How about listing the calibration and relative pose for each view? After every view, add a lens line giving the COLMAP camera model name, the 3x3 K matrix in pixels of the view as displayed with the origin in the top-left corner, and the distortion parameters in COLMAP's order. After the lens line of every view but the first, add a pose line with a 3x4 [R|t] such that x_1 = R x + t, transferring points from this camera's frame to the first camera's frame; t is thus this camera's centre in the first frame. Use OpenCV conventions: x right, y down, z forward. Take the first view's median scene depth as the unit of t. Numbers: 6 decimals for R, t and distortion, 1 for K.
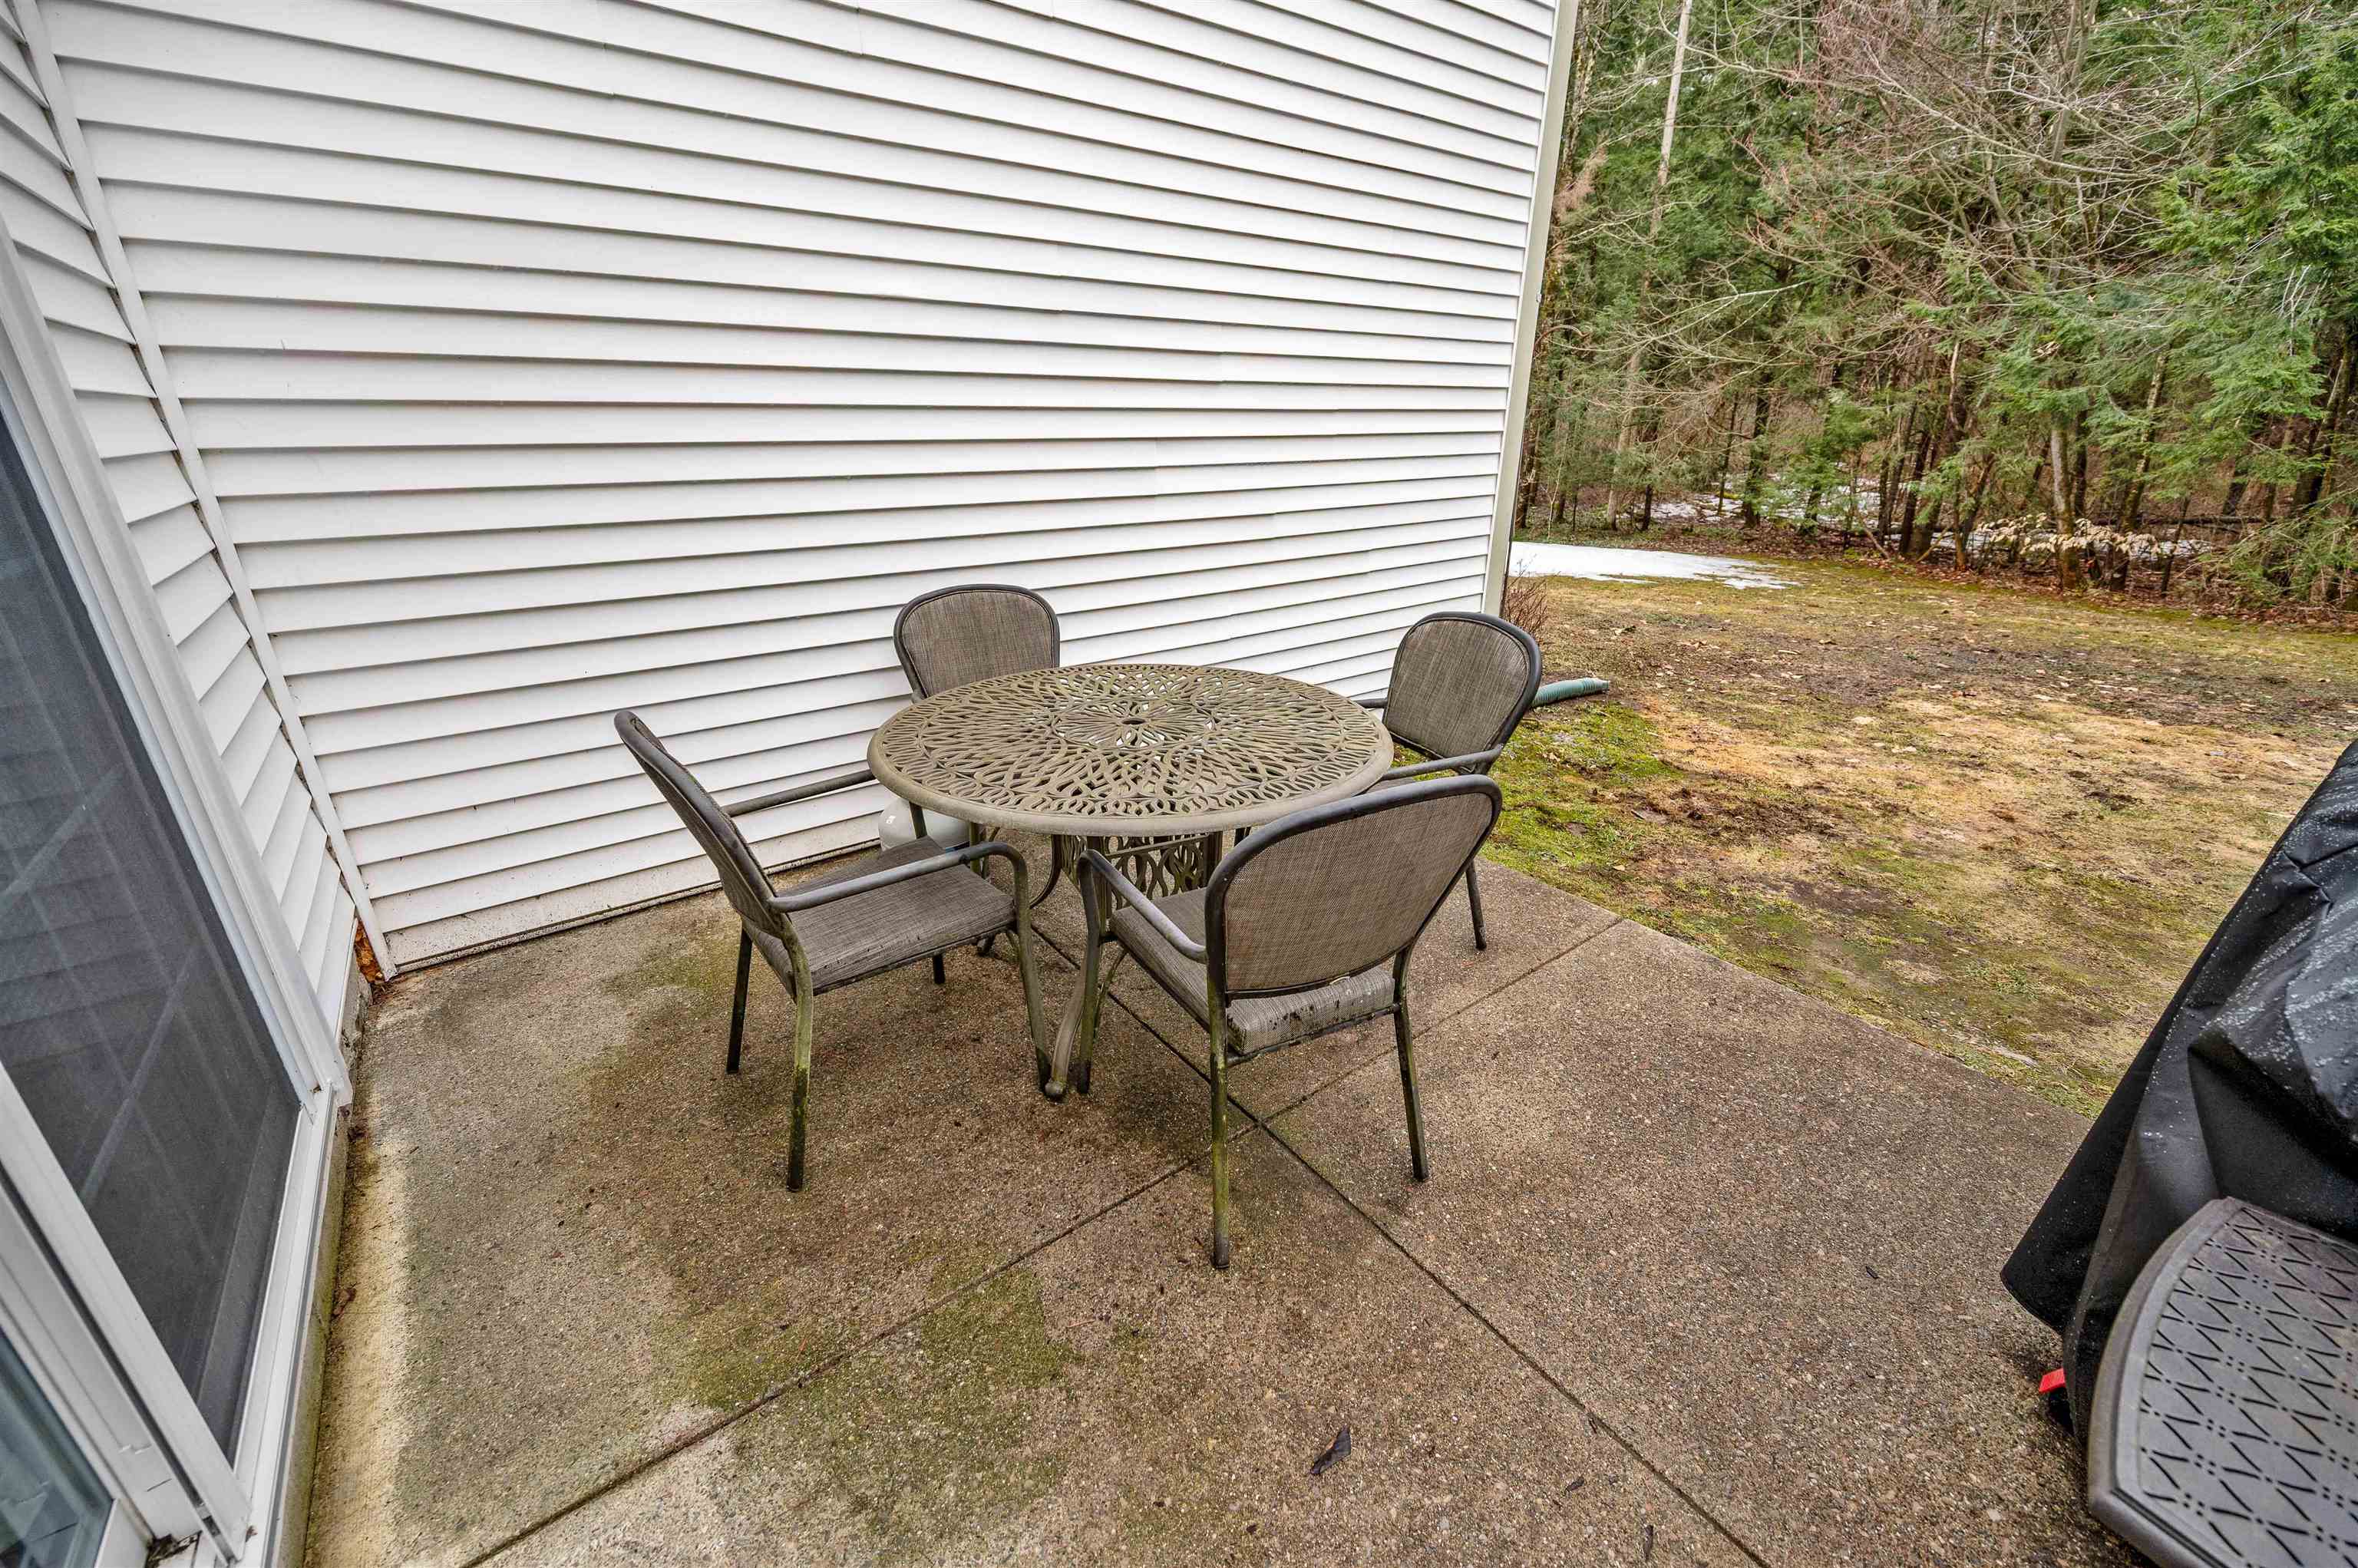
lens RADIAL K [[929.7, 0, 1179.0], [0, 929.7, 784.0], [0, 0, 1]] dist [-0.000829, -0.000026]
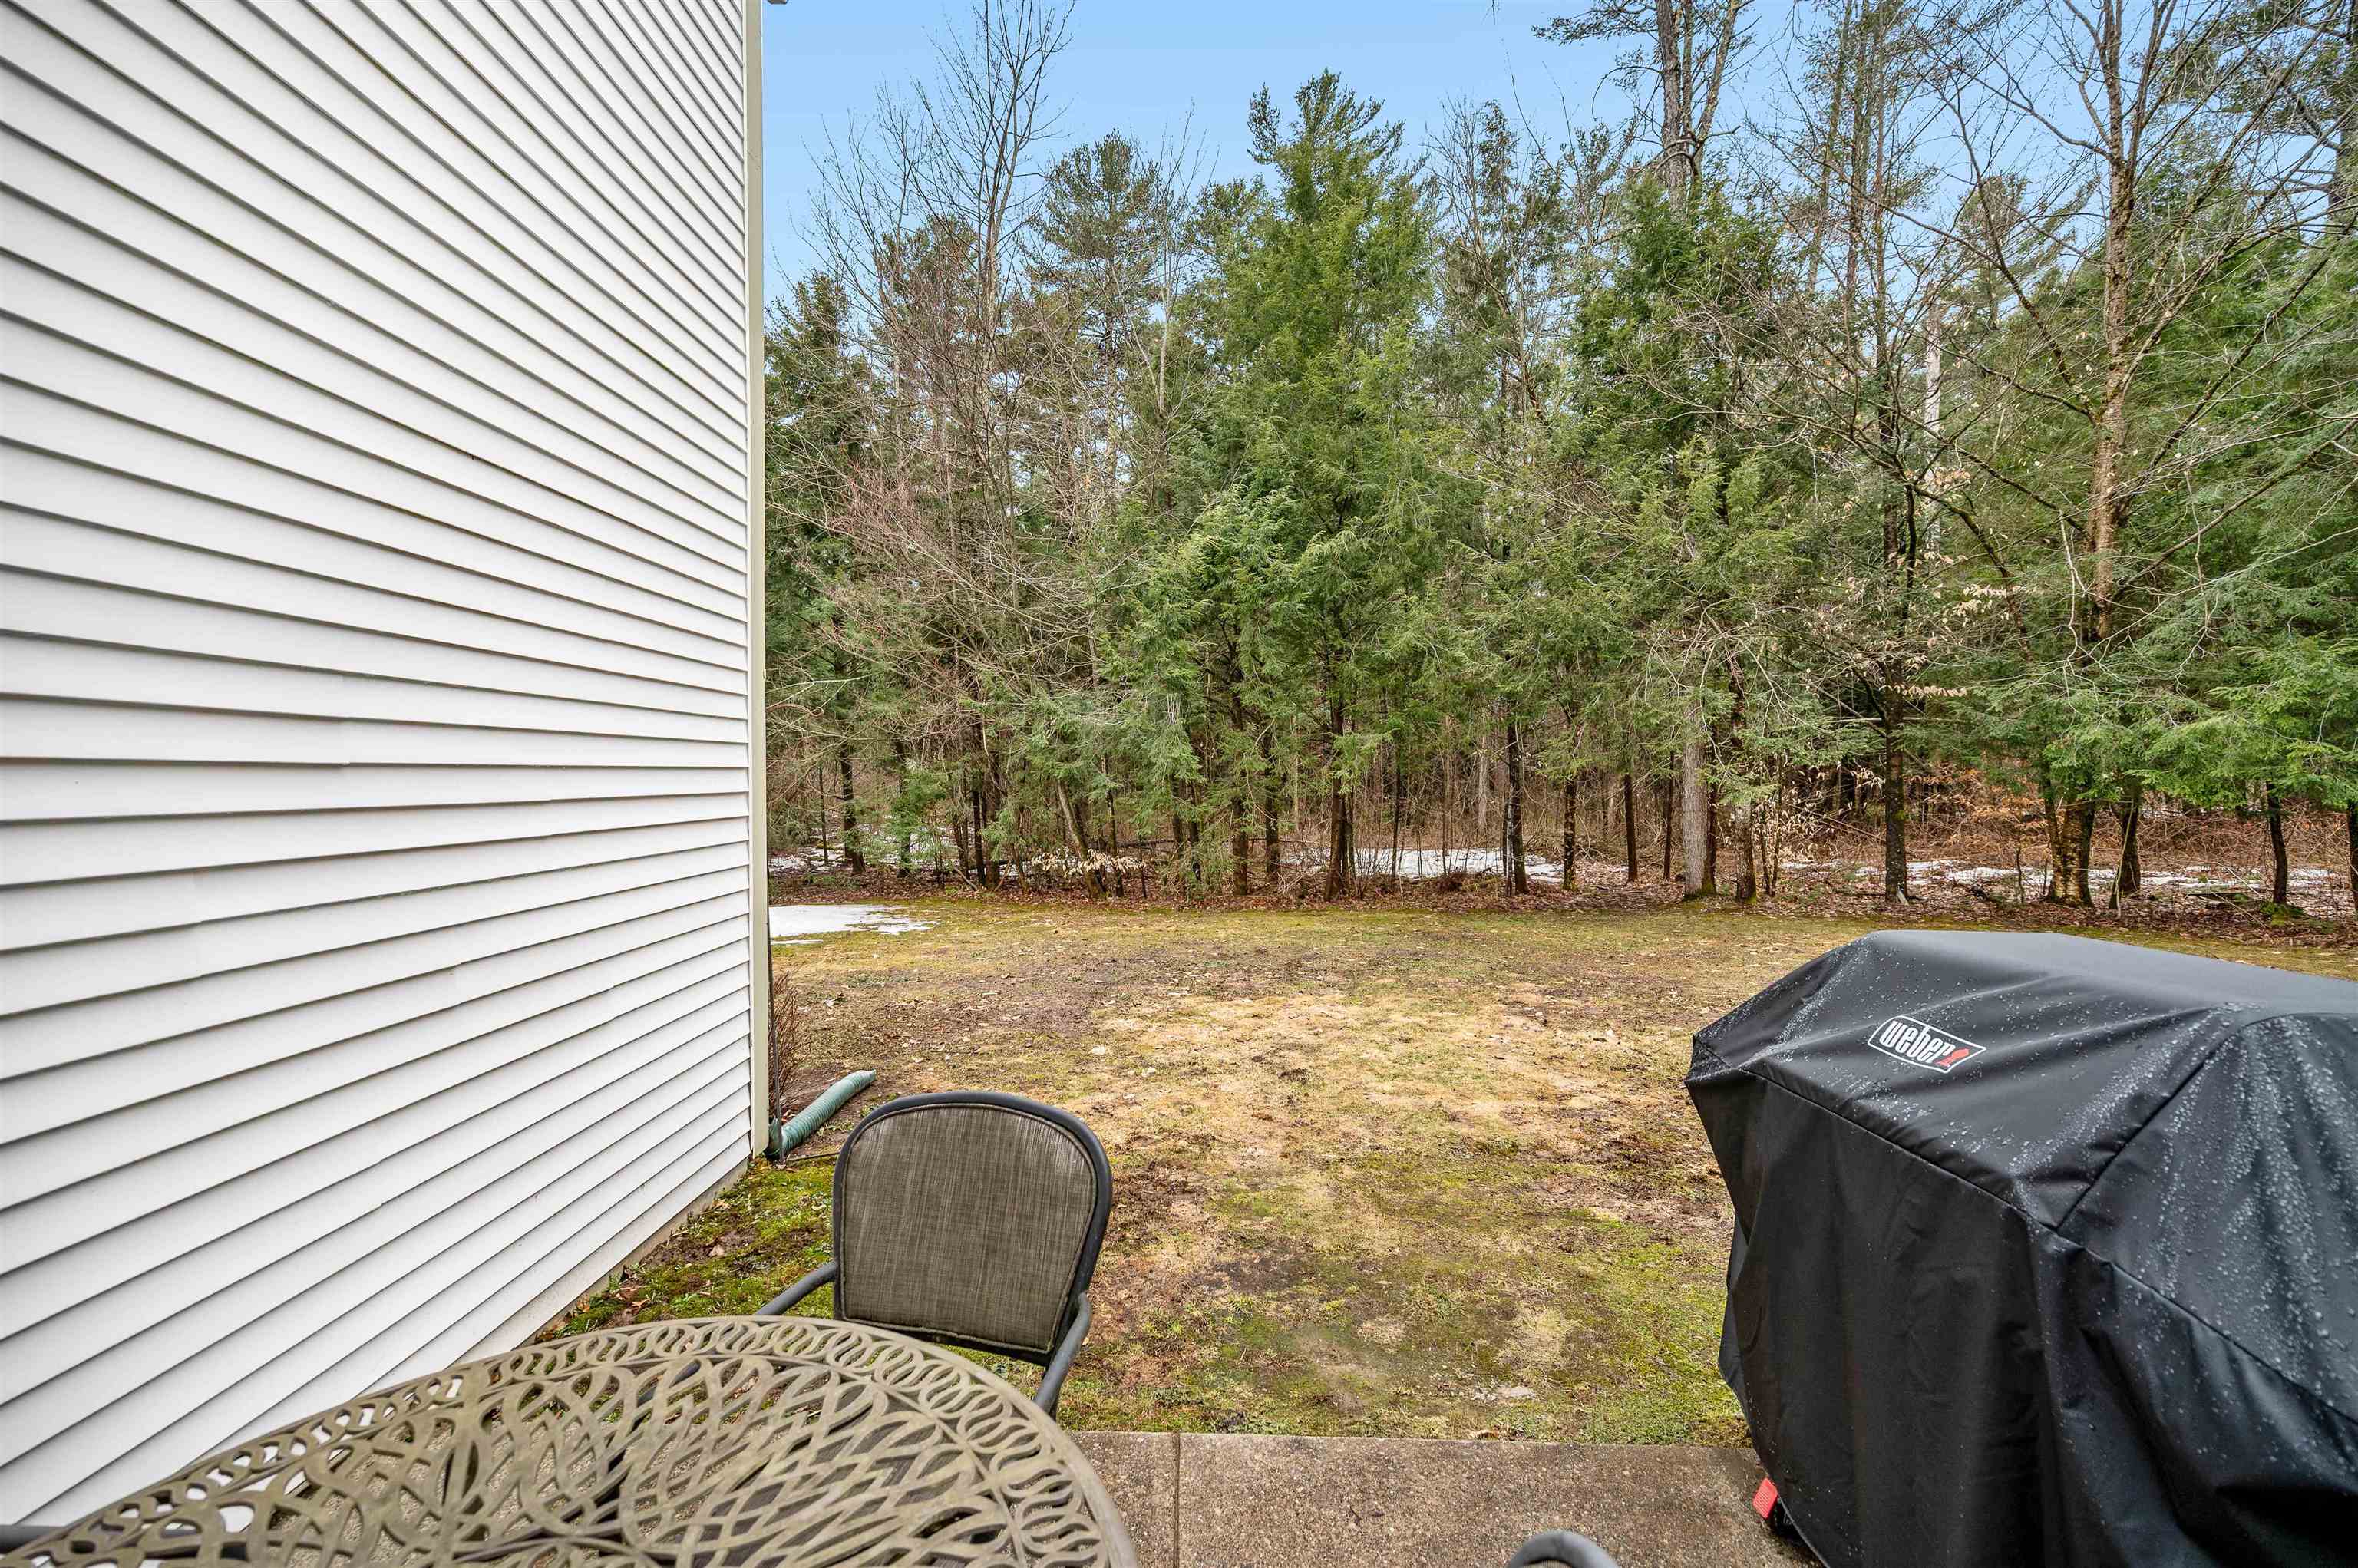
lens RADIAL K [[929.7, 0, 1179.0], [0, 929.7, 784.0], [0, 0, 1]] dist [-0.000829, -0.000026]
pose [[0.619369, -0.009580, 0.785042, -0.055925], [0.291953, 0.931027, -0.218979, -0.094768], [-0.728797, 0.364824, 0.579446, 0.193180]]
